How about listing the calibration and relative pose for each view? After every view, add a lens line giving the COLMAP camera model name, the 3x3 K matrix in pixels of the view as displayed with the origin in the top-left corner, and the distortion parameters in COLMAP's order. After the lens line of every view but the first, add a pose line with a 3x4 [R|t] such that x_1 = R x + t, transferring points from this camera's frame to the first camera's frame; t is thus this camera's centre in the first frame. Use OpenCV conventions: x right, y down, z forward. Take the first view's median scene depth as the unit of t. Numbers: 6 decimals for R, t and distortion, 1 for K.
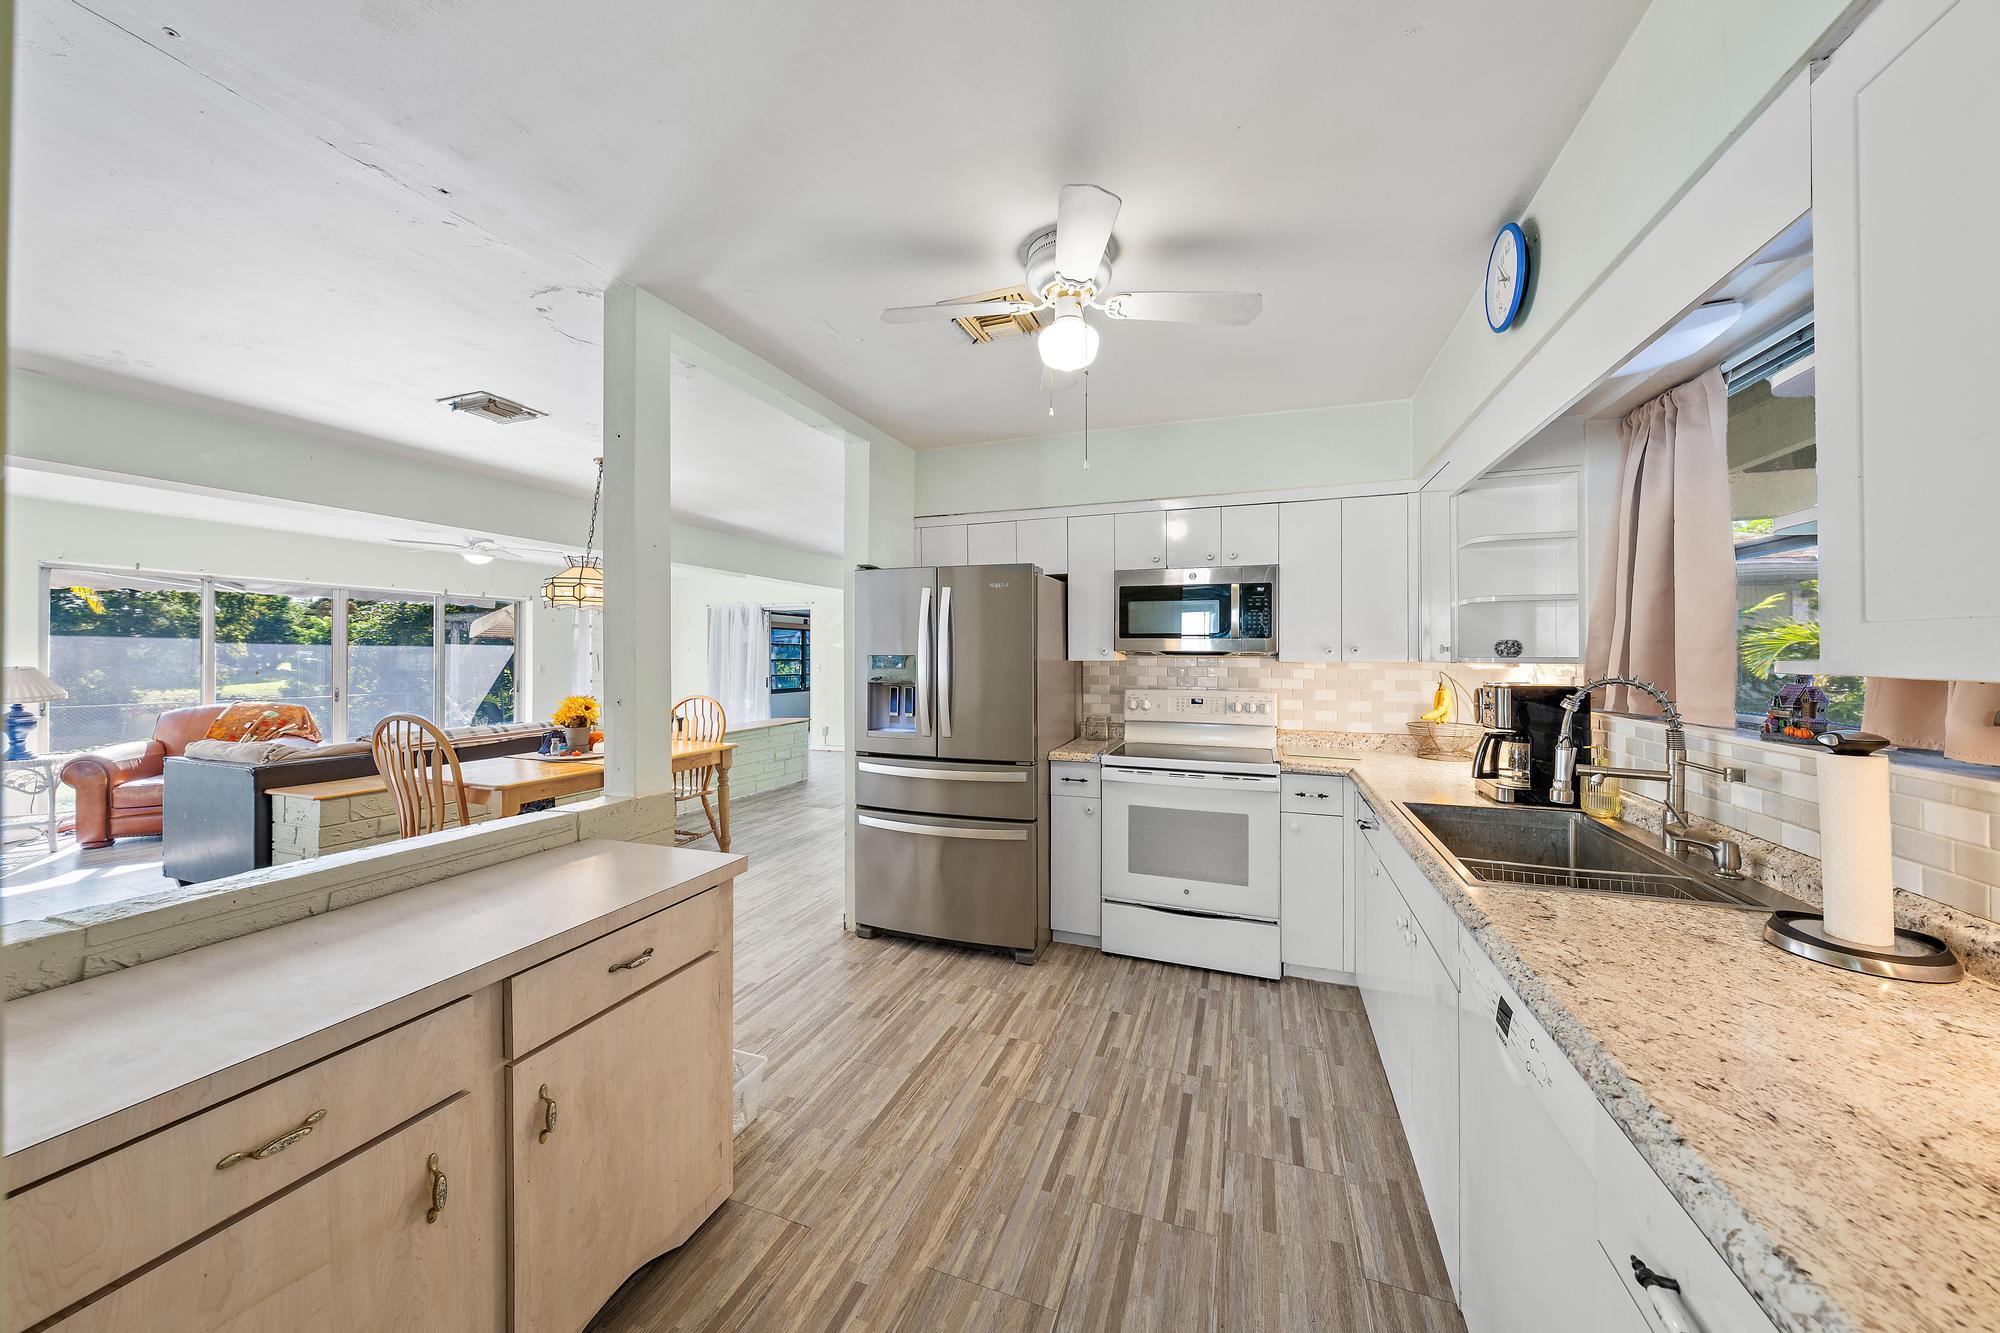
lens RADIAL K [[672.6, 0, 998.8], [0, 672.6, 649.0], [0, 0, 1]] dist [0.000157, 0.000010]
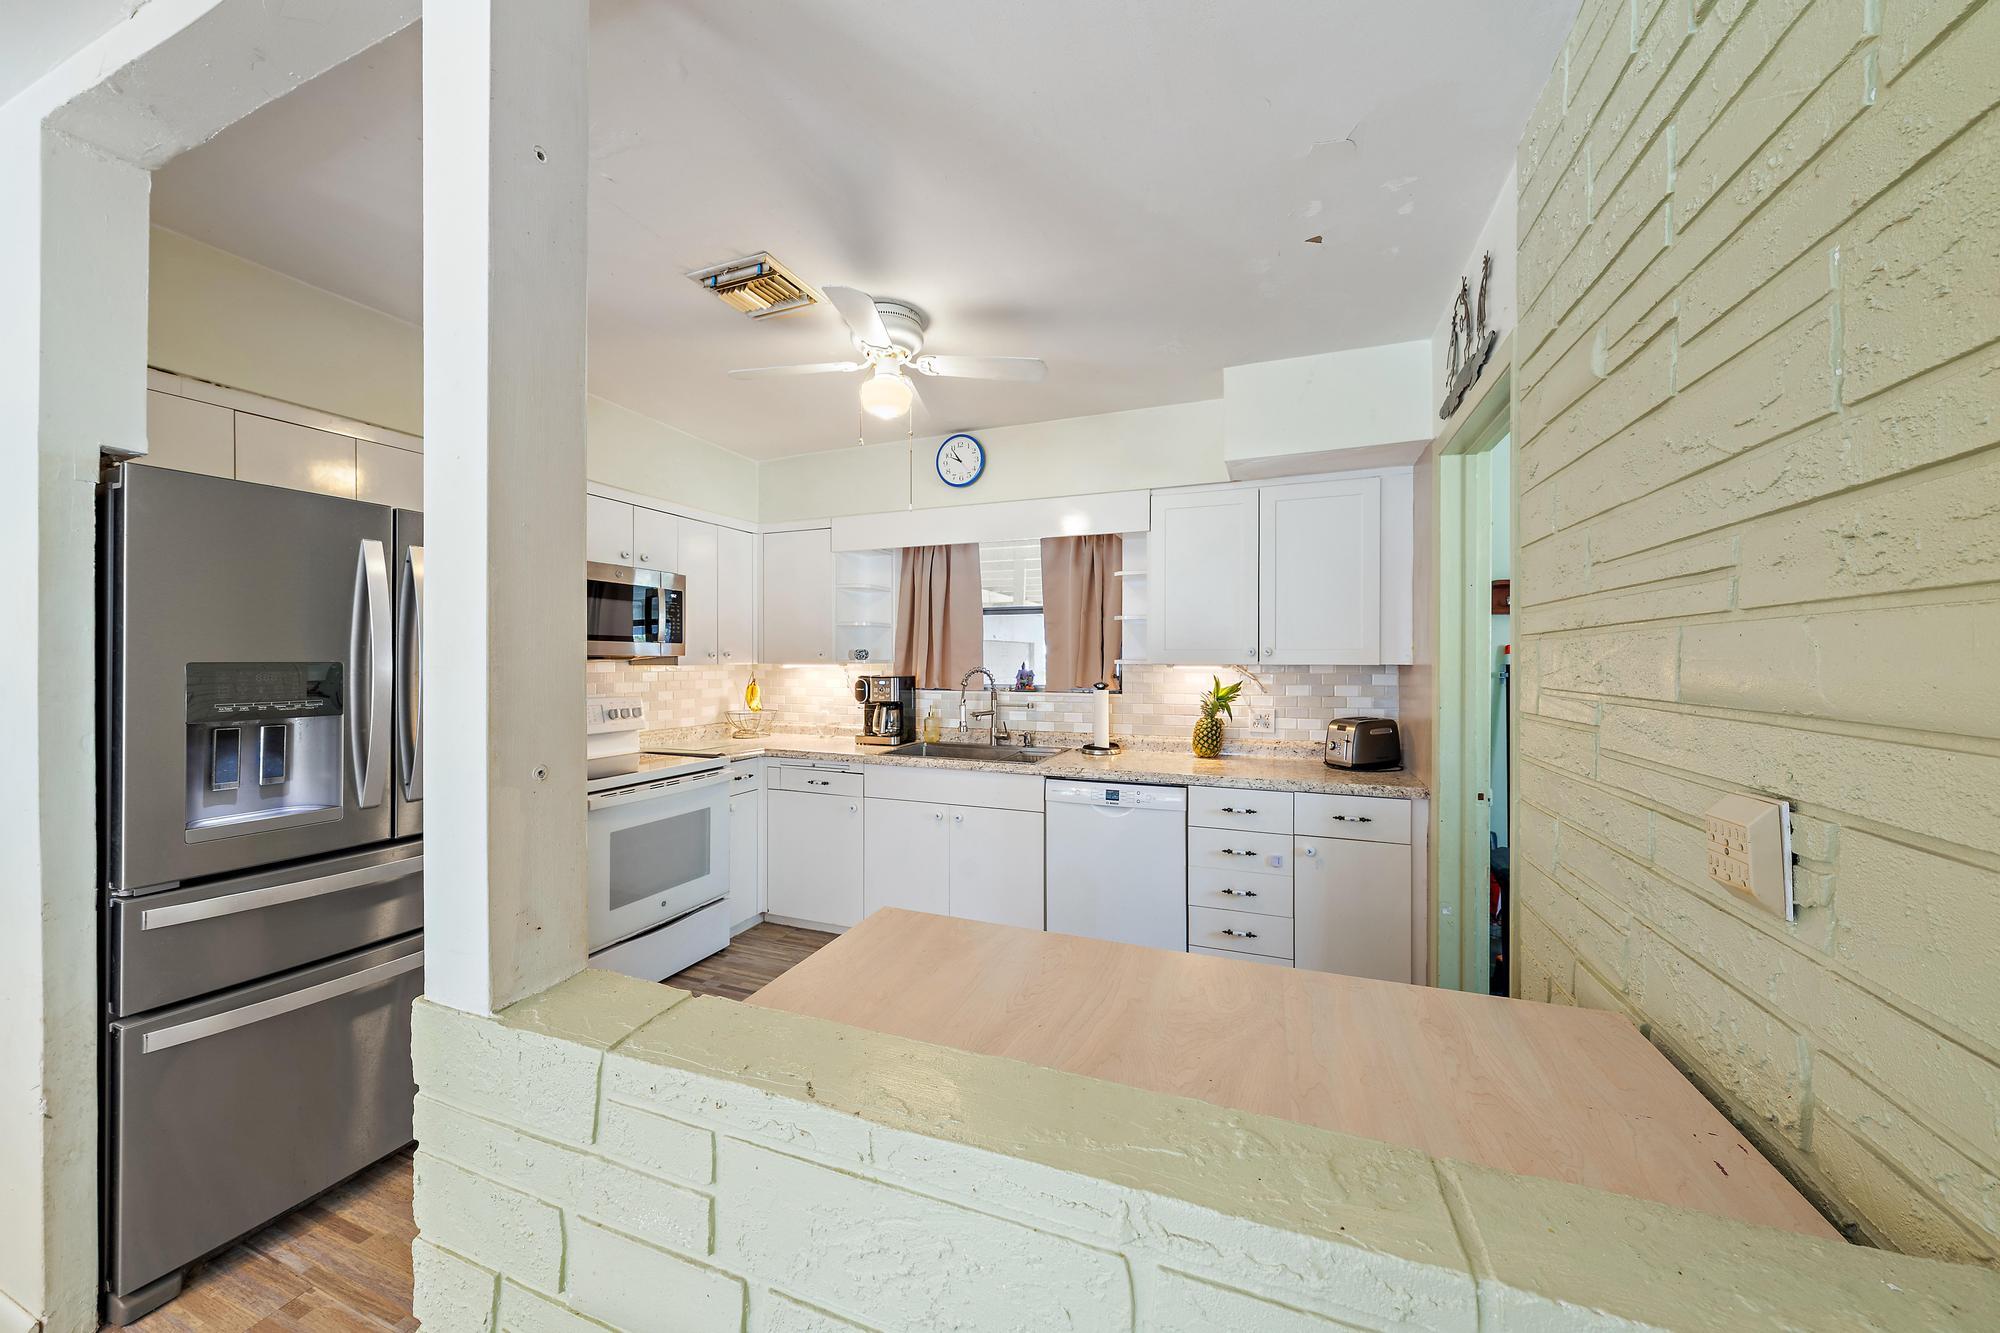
lens RADIAL K [[711.4, 0, 999.0], [0, 711.4, 657.5], [0, 0, 1]] dist [-0.000041, -0.000060]
pose [[0.010446, -0.000761, 0.999945, -0.717978], [-0.006837, 0.999976, 0.000832, 0.002285], [-0.999922, -0.006845, 0.010441, 0.494664]]
